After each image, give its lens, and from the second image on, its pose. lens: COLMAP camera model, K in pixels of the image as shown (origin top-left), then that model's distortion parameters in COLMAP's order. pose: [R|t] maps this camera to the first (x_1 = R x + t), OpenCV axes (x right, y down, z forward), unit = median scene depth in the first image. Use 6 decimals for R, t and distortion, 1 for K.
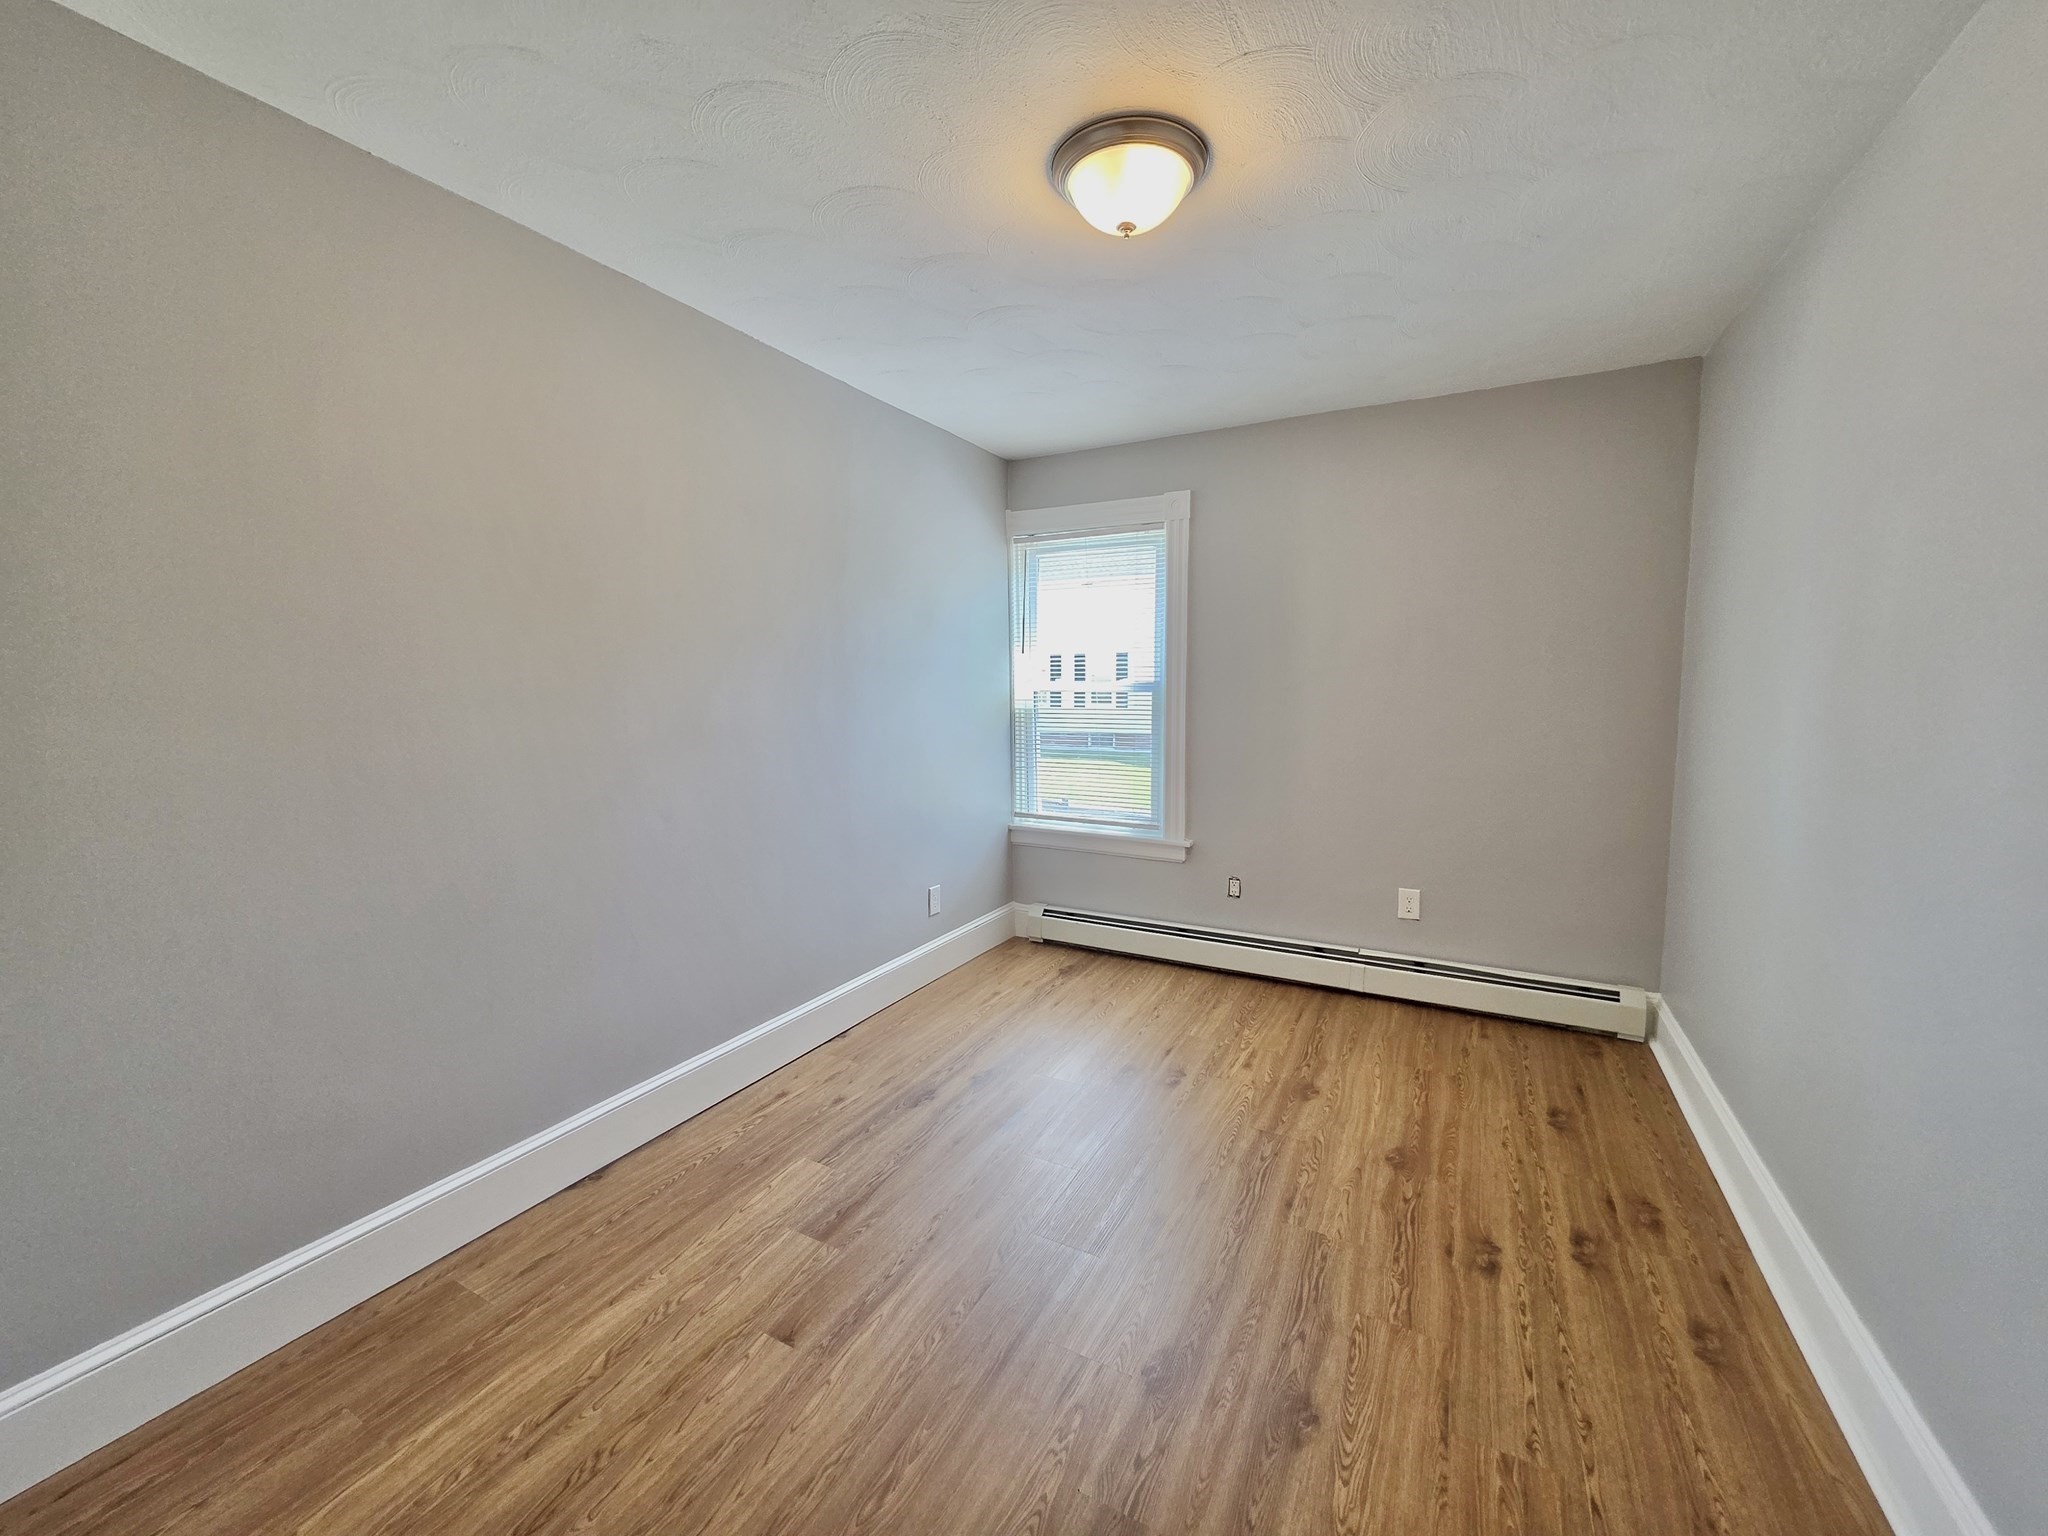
lens RADIAL K [[814.0, 0, 1034.2], [0, 814.0, 763.3], [0, 0, 1]] dist [0.005721, -0.000968]
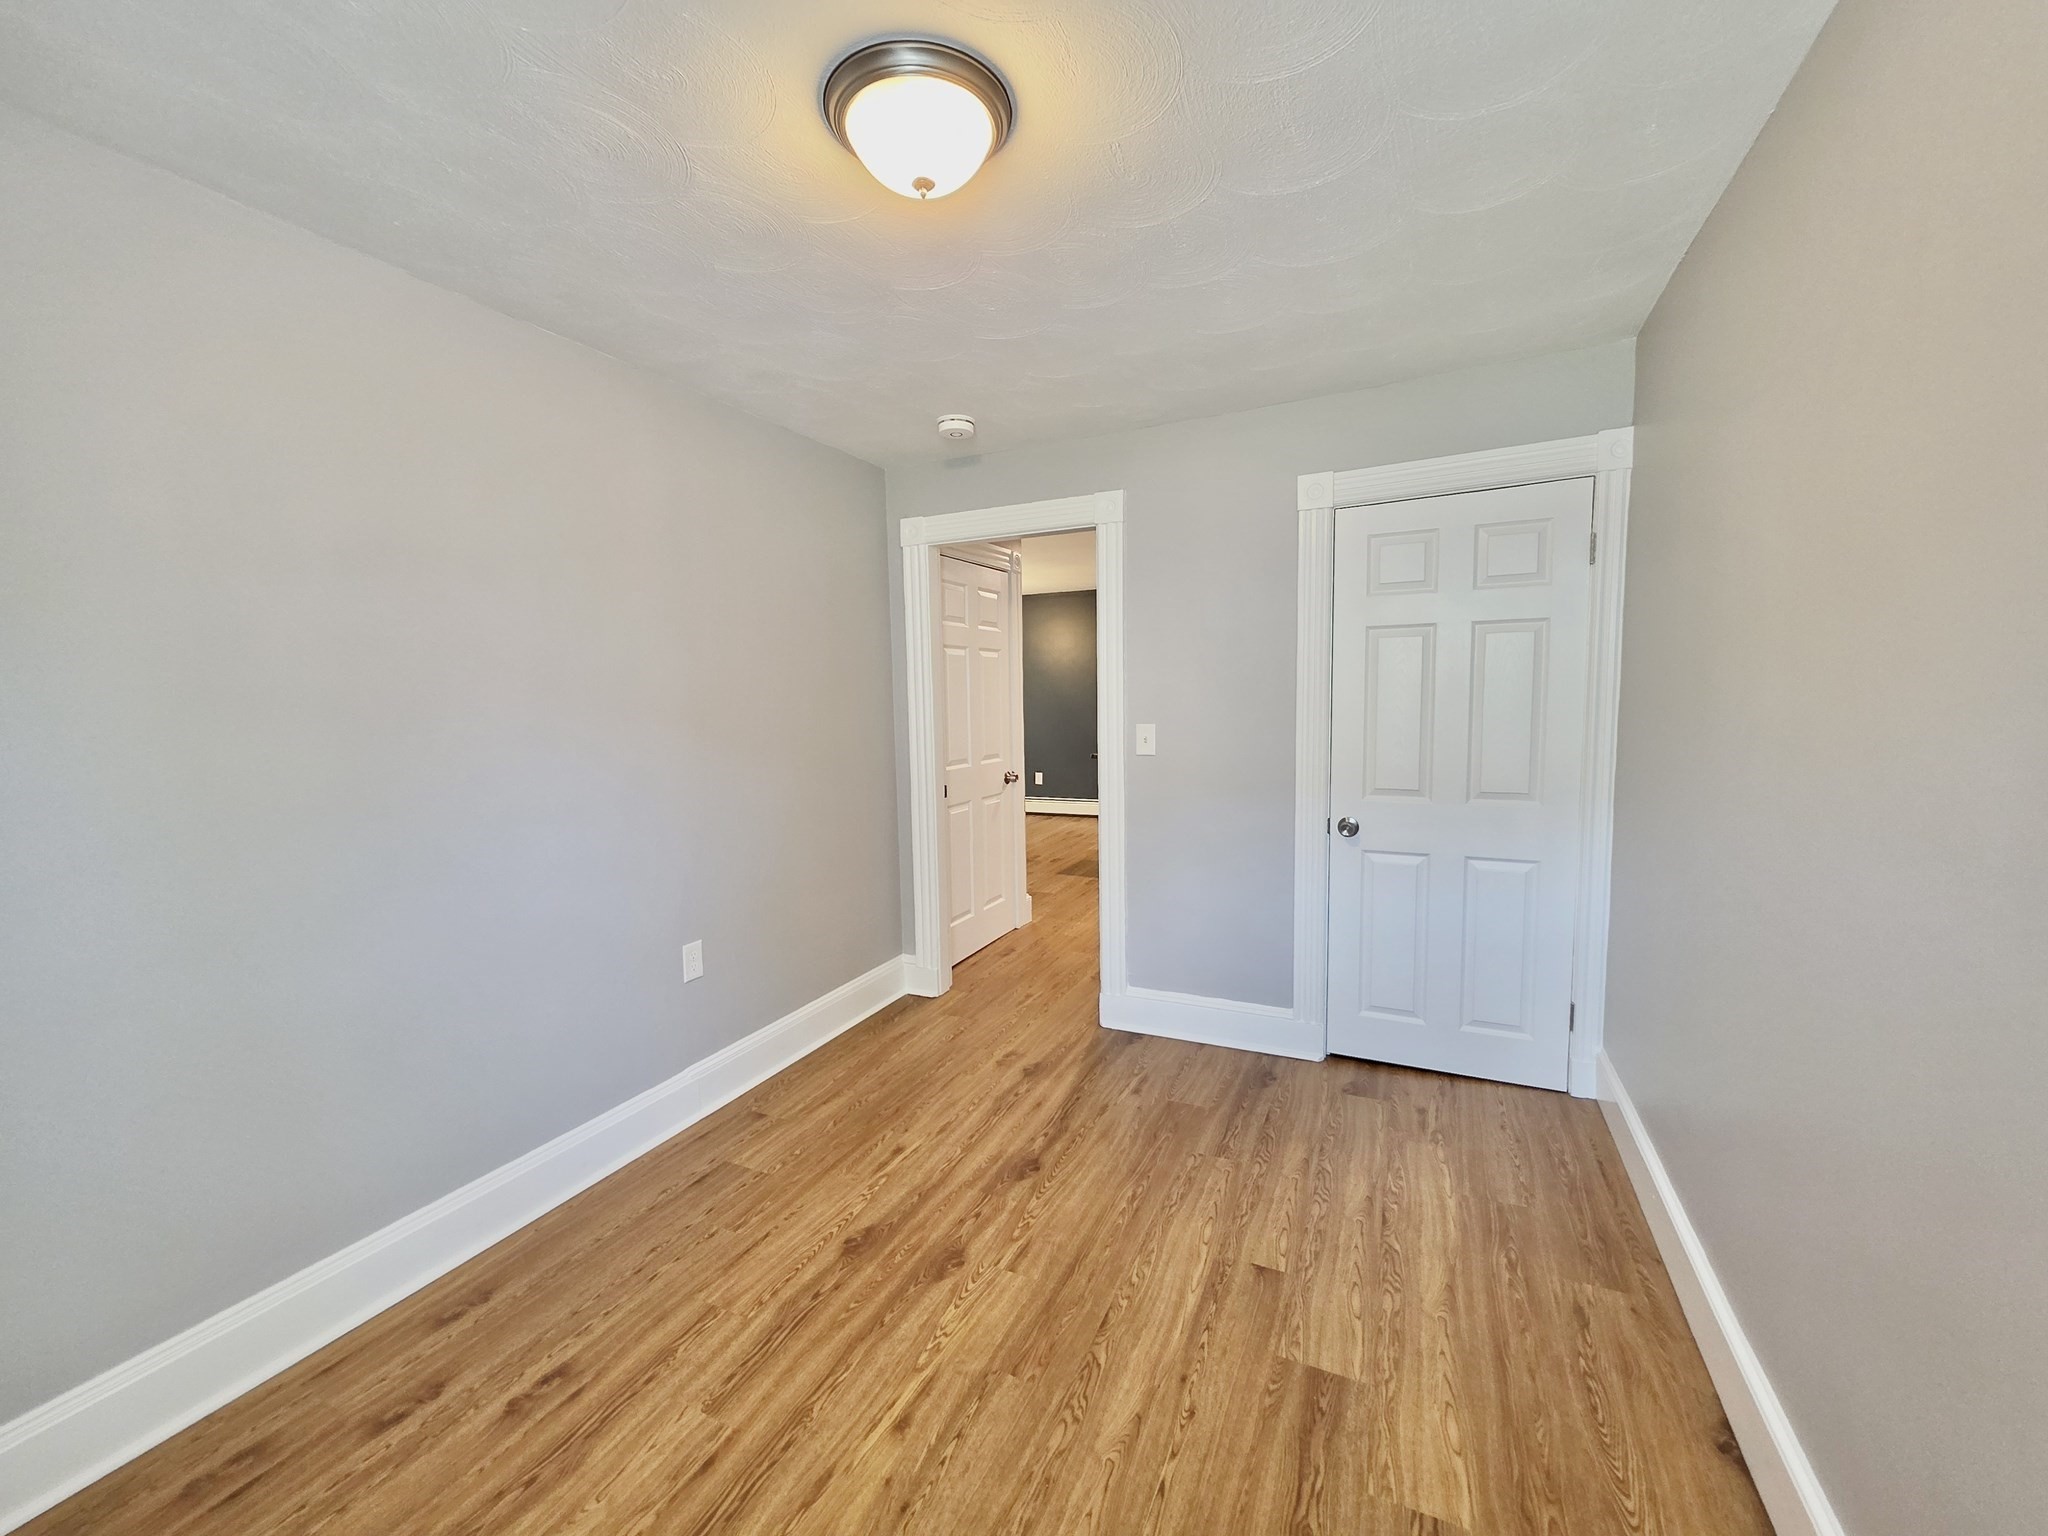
lens RADIAL K [[814.0, 0, 1034.2], [0, 814.0, 763.3], [0, 0, 1]] dist [0.005721, -0.000968]
pose [[-0.998749, 0.027519, -0.041755, 0.049874], [0.019316, 0.982459, 0.185478, -0.220816], [0.046127, 0.184439, -0.981761, 1.910710]]
